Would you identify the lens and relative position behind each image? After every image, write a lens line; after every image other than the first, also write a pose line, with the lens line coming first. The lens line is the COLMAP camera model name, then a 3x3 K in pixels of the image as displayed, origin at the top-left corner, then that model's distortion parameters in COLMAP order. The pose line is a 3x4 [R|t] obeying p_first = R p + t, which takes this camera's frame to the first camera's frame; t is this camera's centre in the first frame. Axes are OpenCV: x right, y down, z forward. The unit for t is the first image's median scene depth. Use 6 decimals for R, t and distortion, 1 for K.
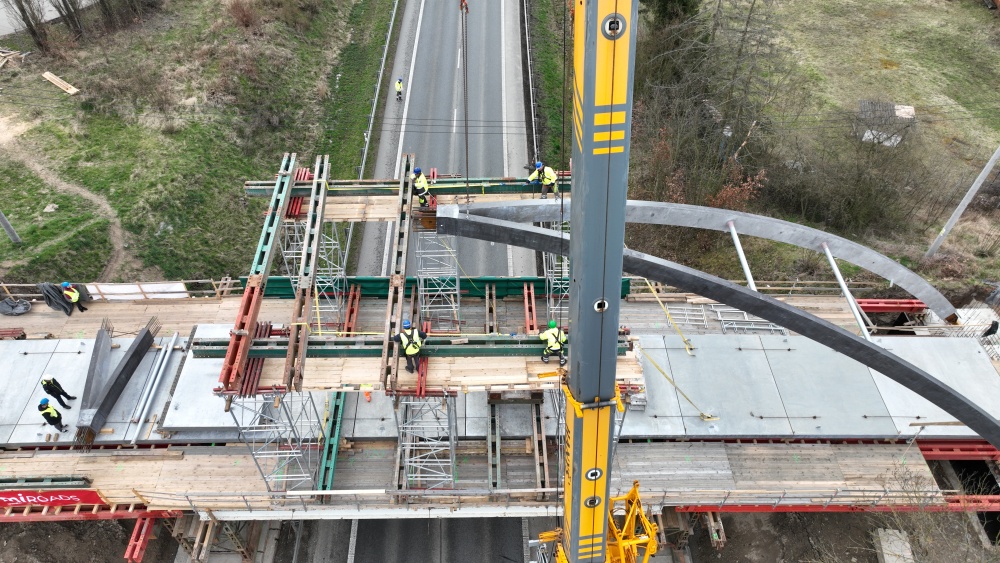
lens RADIAL K [[689.6, 0, 500.0], [0, 689.6, 281.5], [0, 0, 1]] dist [-0.040105, 0.000336]
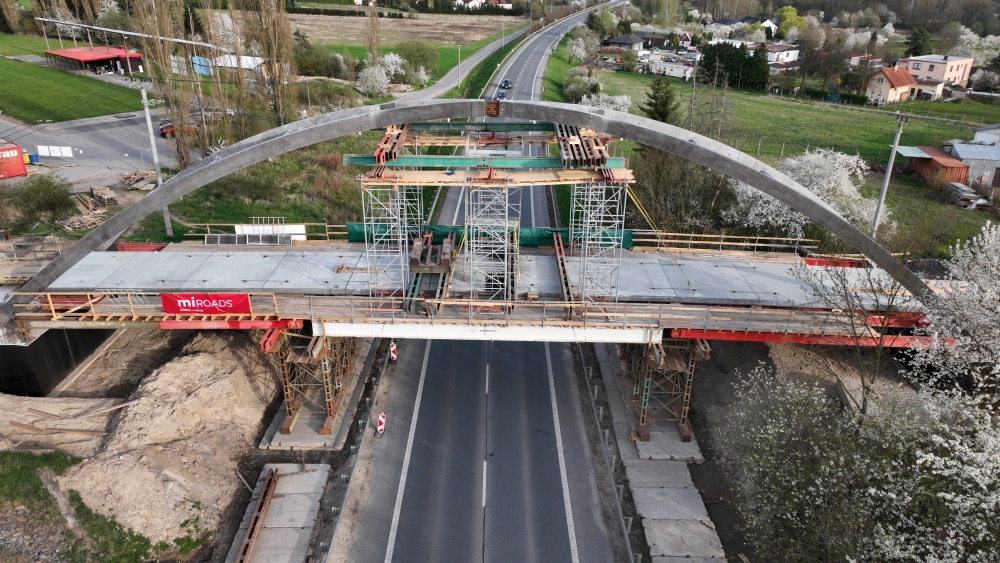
lens RADIAL K [[689.6, 0, 500.0], [0, 689.6, 281.5], [0, 0, 1]] dist [-0.040105, 0.000336]
pose [[0.999593, 0.002555, -0.028425, -0.030599], [-0.013114, 0.925718, -0.377987, 0.614184], [0.025348, 0.378205, 0.925375, -0.226158]]
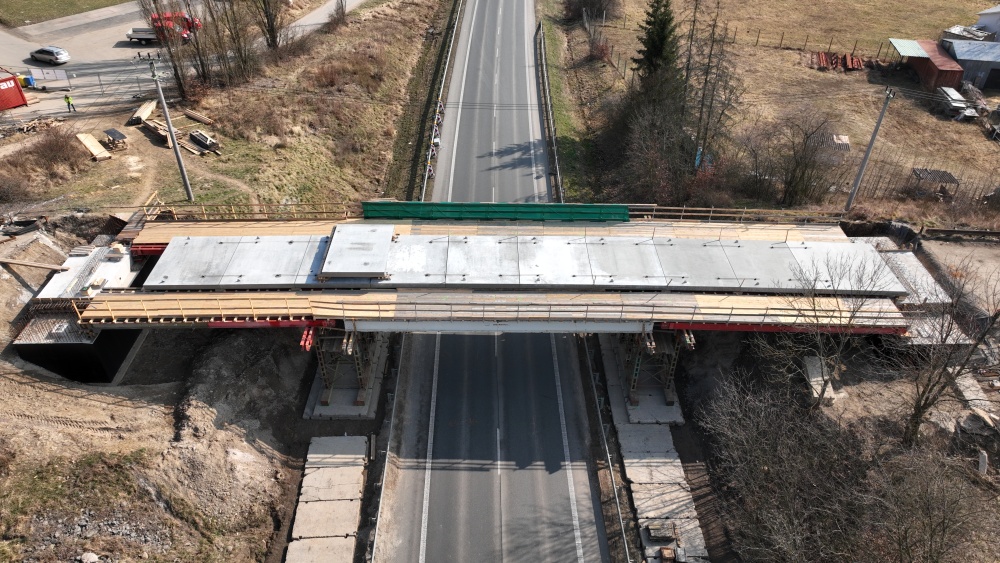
lens RADIAL K [[689.6, 0, 500.0], [0, 689.6, 281.5], [0, 0, 1]] dist [-0.040105, 0.000336]
pose [[0.999911, -0.002886, -0.012987, -0.064711], [0.000613, 0.985138, -0.171764, 0.414348], [0.013290, 0.171741, 0.985052, -0.421313]]
